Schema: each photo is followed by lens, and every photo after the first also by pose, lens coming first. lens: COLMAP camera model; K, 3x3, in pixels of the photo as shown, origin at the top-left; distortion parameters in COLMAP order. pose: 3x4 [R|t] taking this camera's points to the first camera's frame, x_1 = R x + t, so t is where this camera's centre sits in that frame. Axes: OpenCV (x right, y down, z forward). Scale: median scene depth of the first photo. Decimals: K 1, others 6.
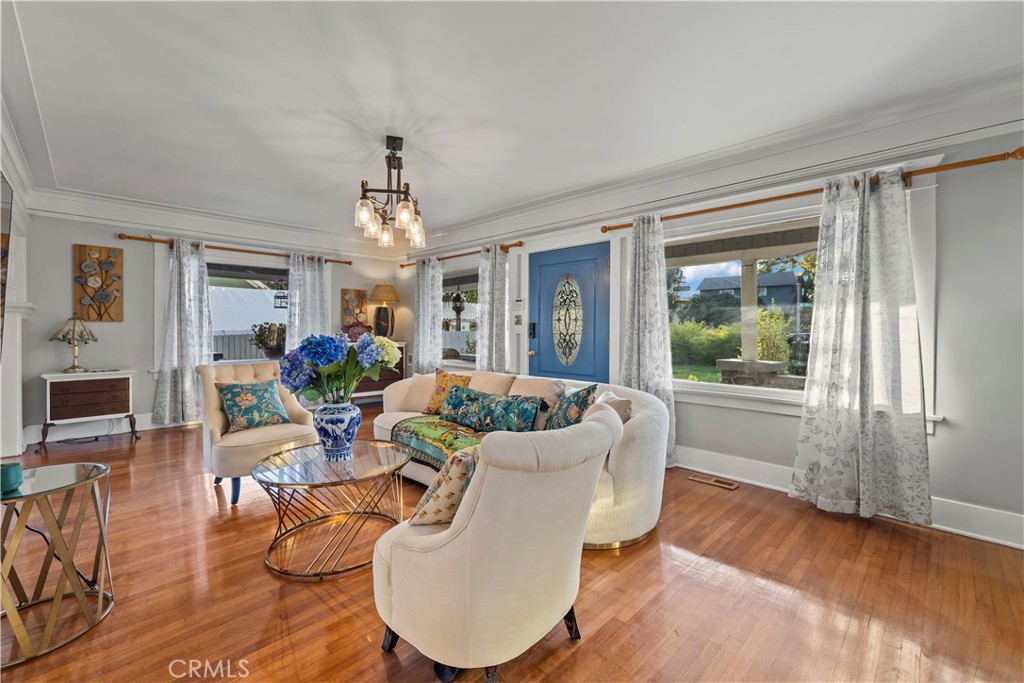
lens RADIAL K [[432.1, 0, 502.8], [0, 432.1, 337.7], [0, 0, 1]] dist [0.001303, -0.000032]
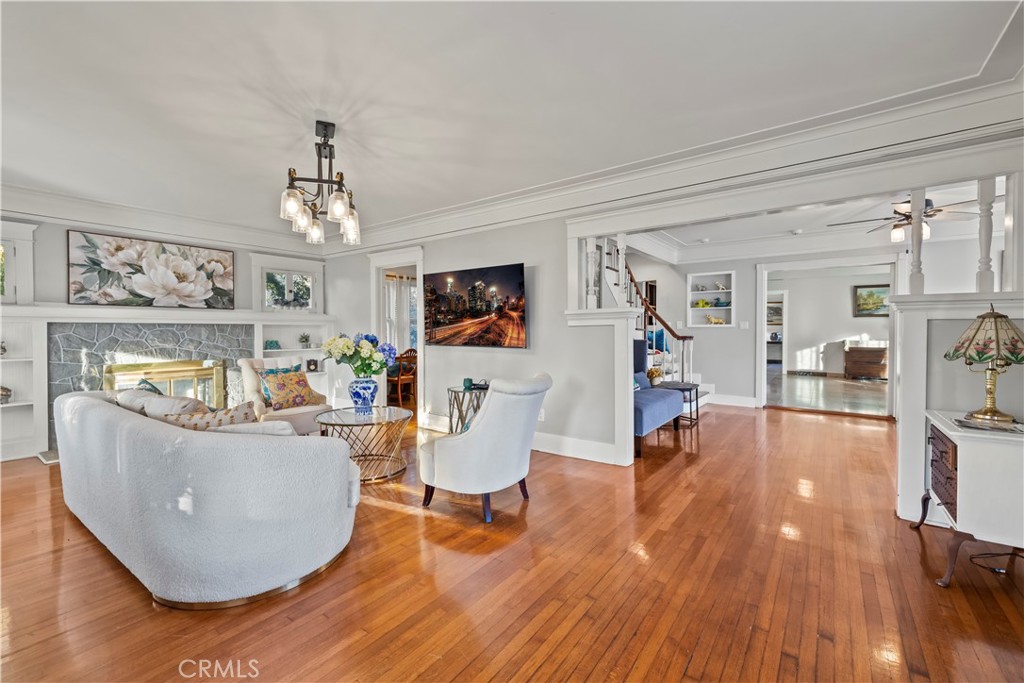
lens RADIAL K [[432.1, 0, 508.2], [0, 432.1, 339.3], [0, 0, 1]] dist [0.001303, -0.000032]
pose [[-0.985531, 0.002370, -0.169478, -0.304978], [-0.005682, 0.998878, 0.047011, -0.032668], [0.169399, 0.047294, -0.984412, 1.265535]]
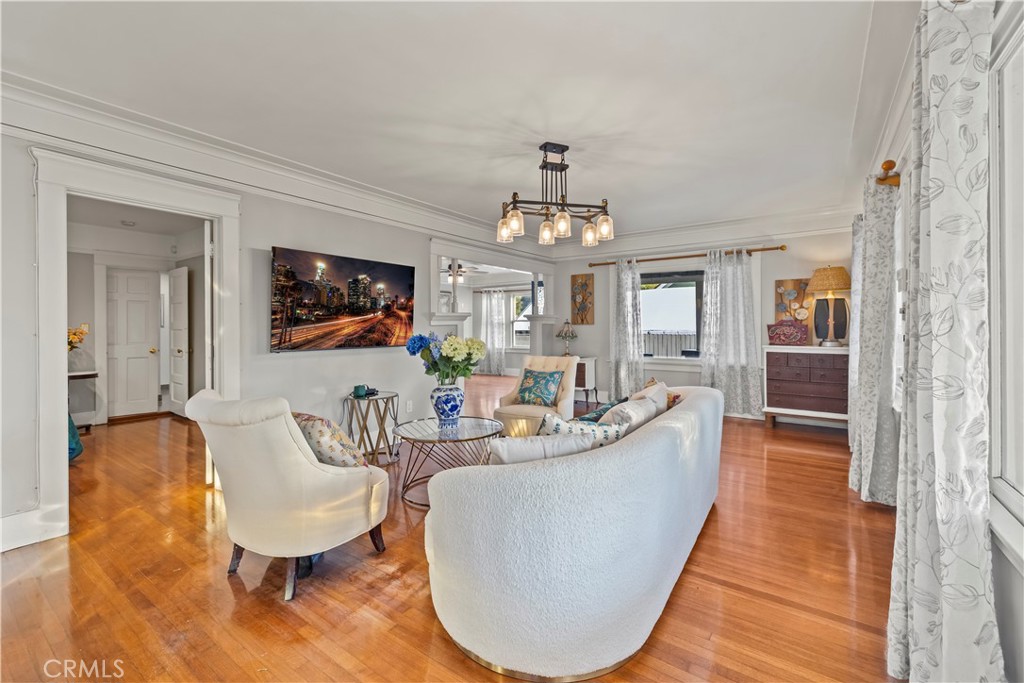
lens RADIAL K [[432.1, 0, 503.8], [0, 432.1, 332.0], [0, 0, 1]] dist [0.001303, -0.000032]
pose [[0.177579, 0.003888, -0.984099, 0.466488], [-0.016066, 0.999870, 0.001052, -0.008372], [0.983975, 0.015623, 0.177618, 0.449790]]
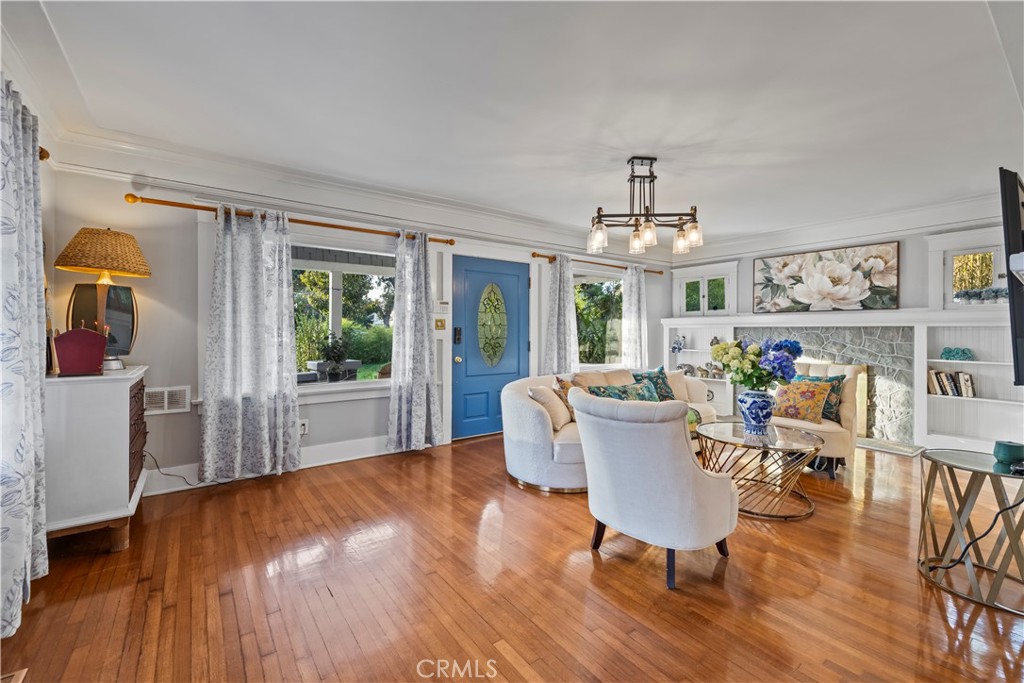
lens RADIAL K [[432.1, 0, 507.3], [0, 432.1, 332.3], [0, 0, 1]] dist [0.001303, -0.000032]
pose [[0.139977, -0.005840, 0.990138, -0.862378], [0.022088, 0.999752, 0.002774, -0.023690], [-0.989908, 0.021482, 0.140071, 0.755860]]
